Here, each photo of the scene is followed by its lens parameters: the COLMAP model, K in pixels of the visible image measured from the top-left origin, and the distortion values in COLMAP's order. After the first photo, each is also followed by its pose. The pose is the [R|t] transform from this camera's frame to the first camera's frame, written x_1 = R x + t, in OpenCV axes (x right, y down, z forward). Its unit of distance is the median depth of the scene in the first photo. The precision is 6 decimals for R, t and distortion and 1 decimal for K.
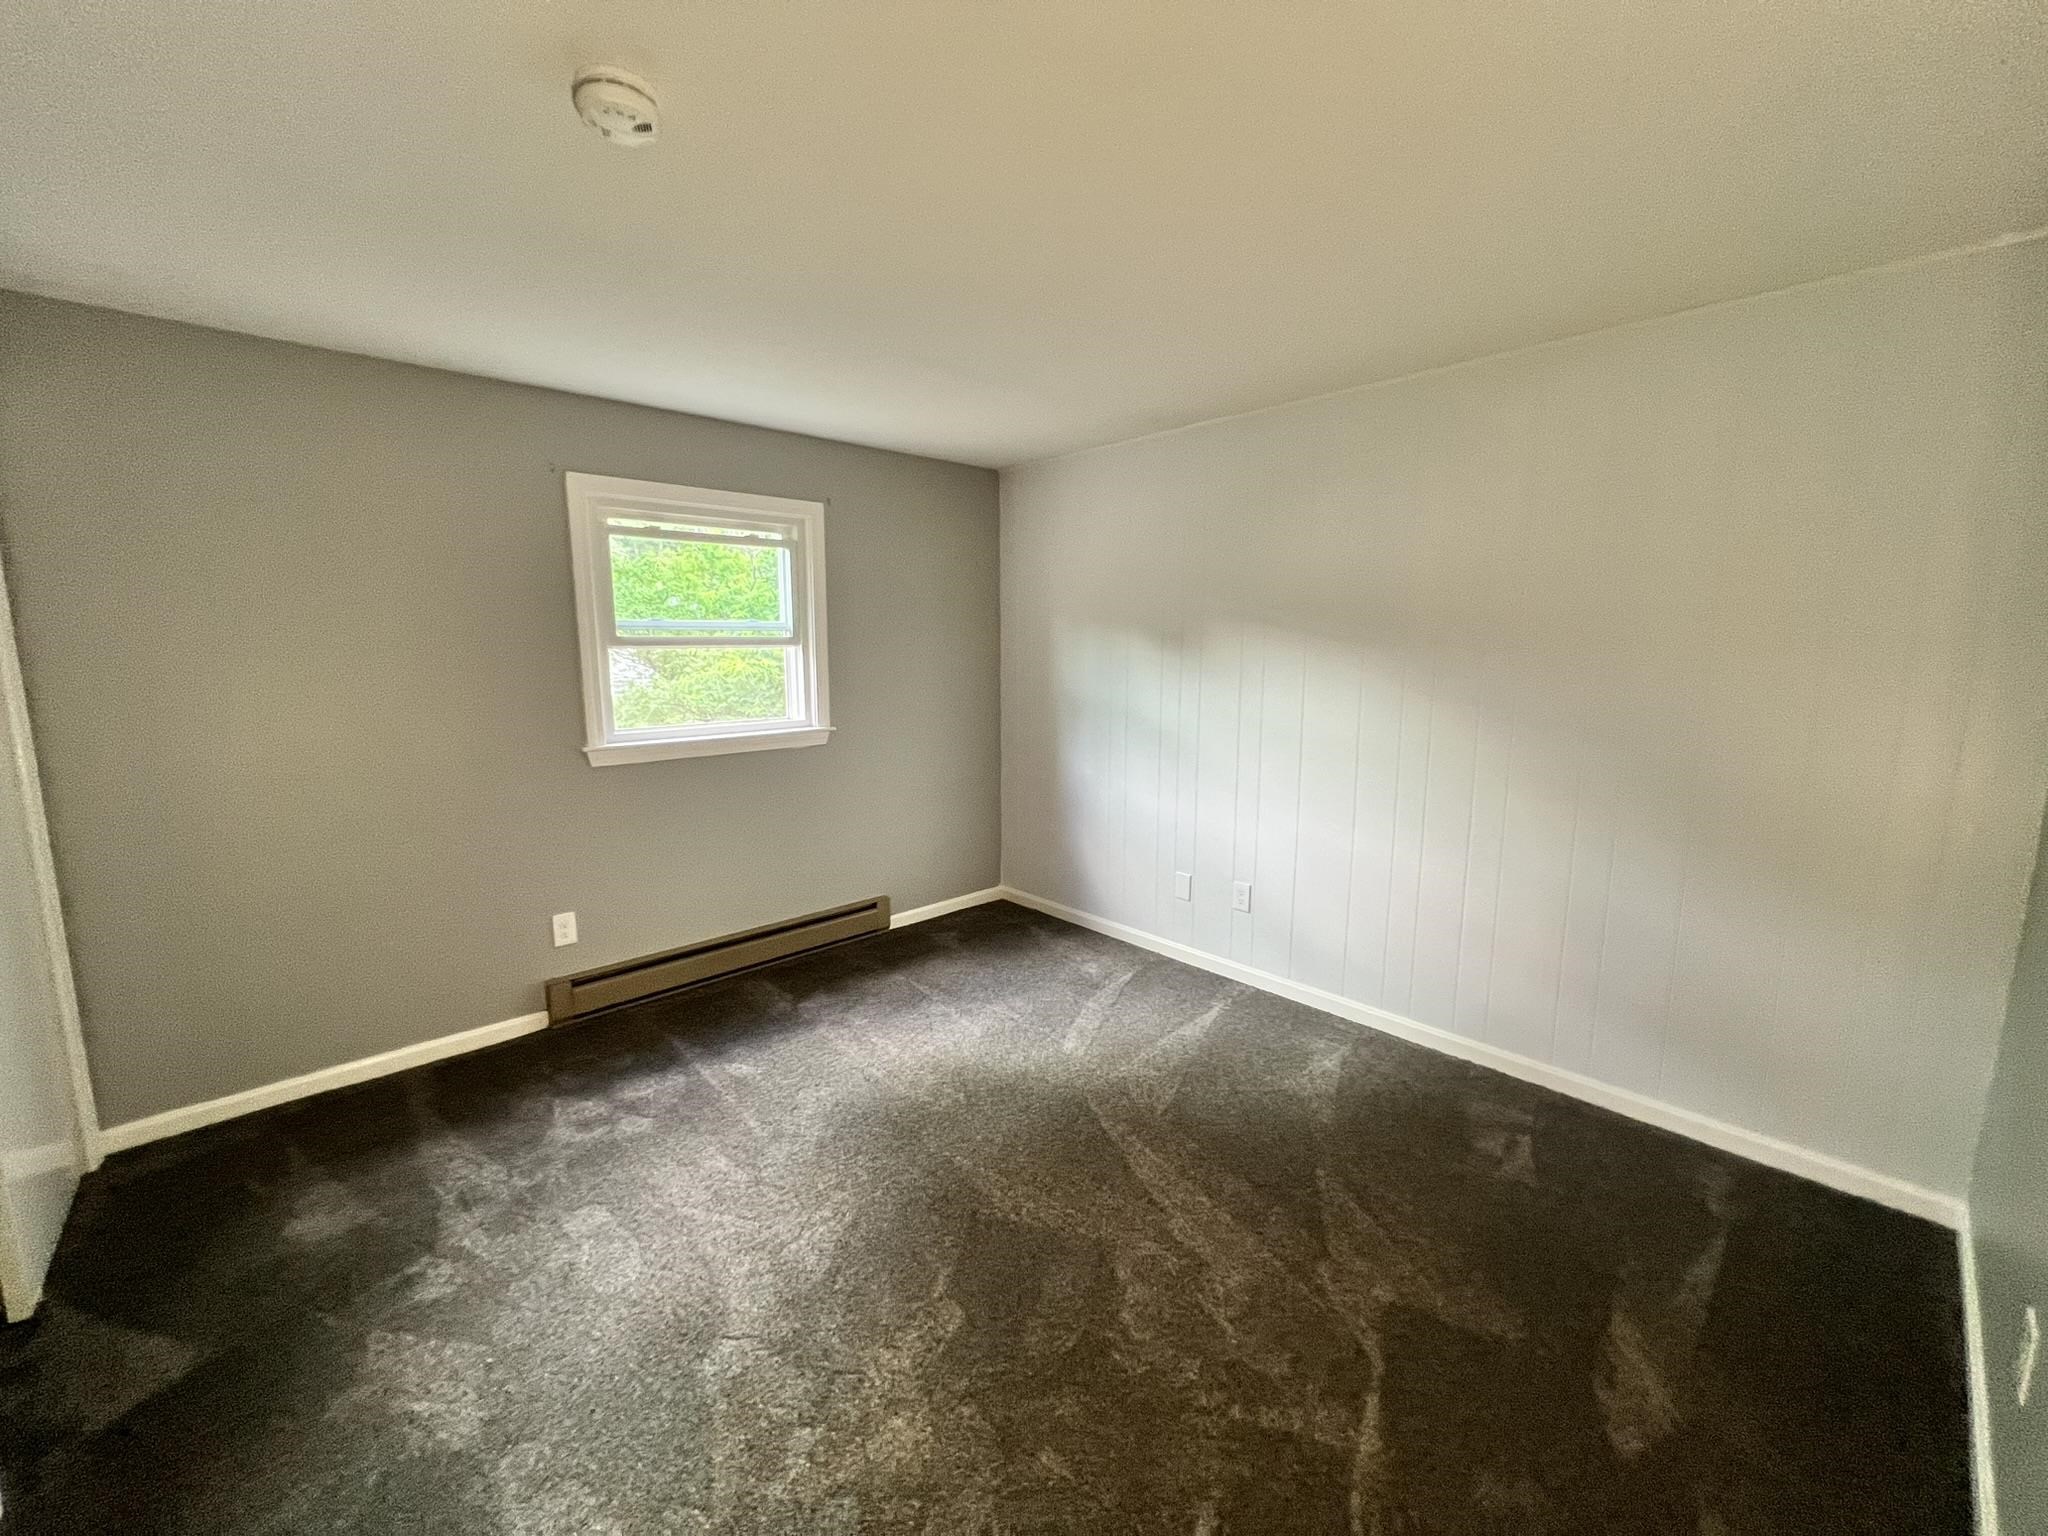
lens RADIAL K [[822.5, 0, 1022.7], [0, 822.5, 757.3], [0, 0, 1]] dist [0.000592, 0.000141]
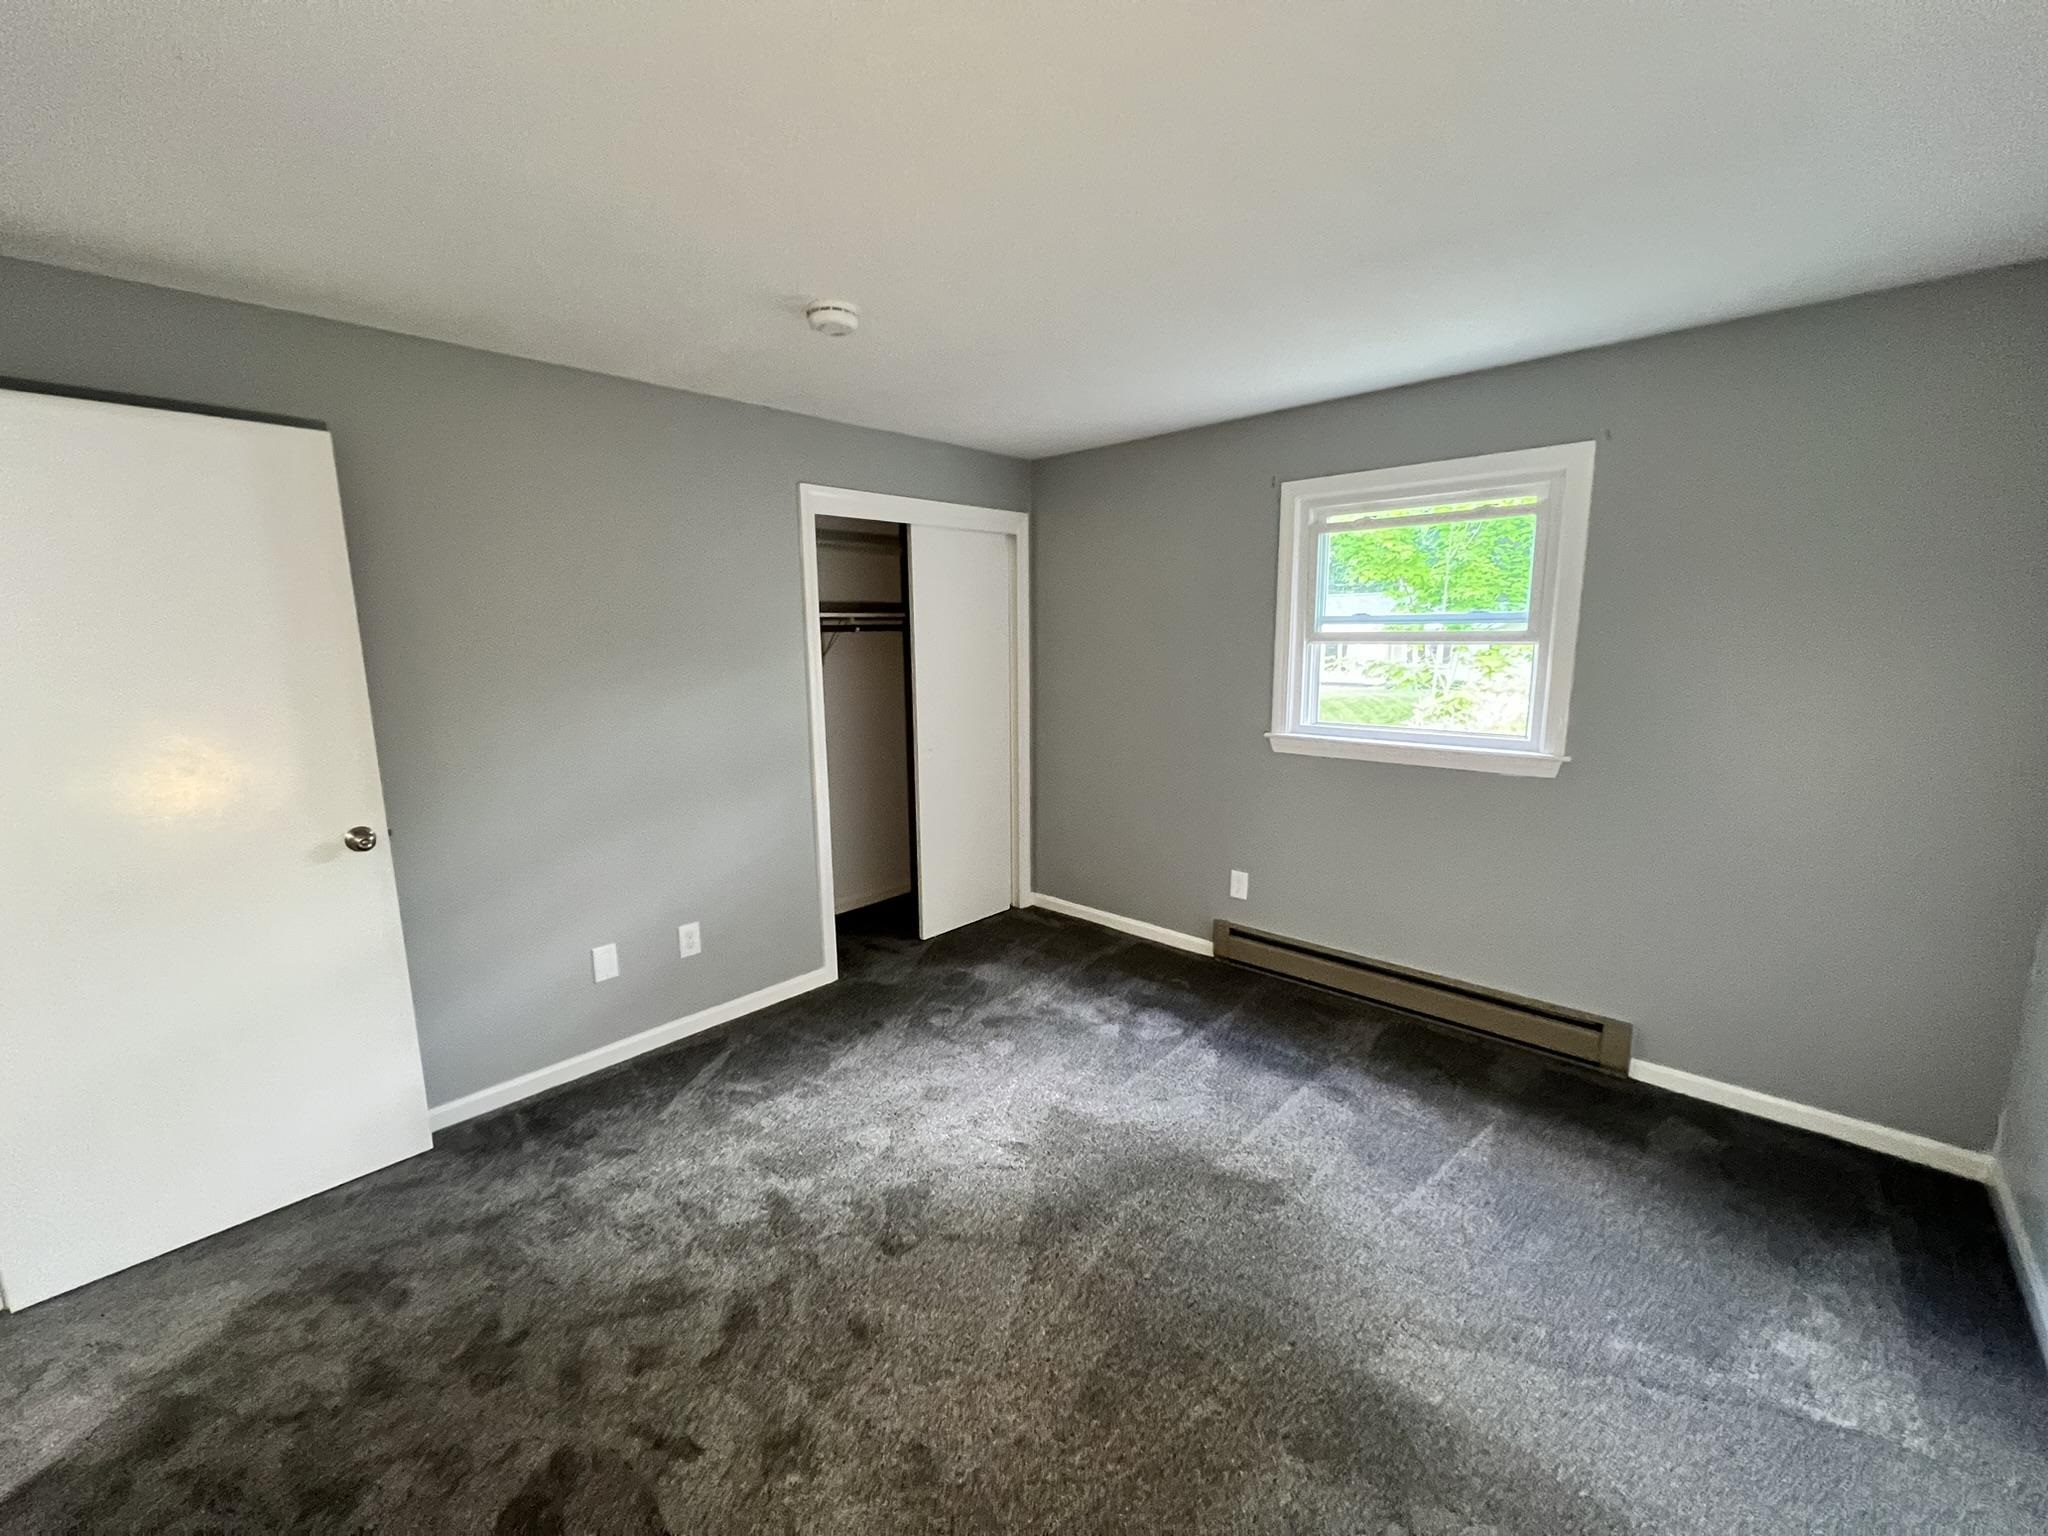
lens RADIAL K [[820.4, 0, 1024.0], [0, 820.4, 768.0], [0, 0, 1]] dist [-0.000532, -0.000078]
pose [[0.074757, 0.164340, -0.983567, 0.505821], [-0.132181, 0.979257, 0.153574, -0.086225], [0.988403, 0.118528, 0.094929, 0.538248]]
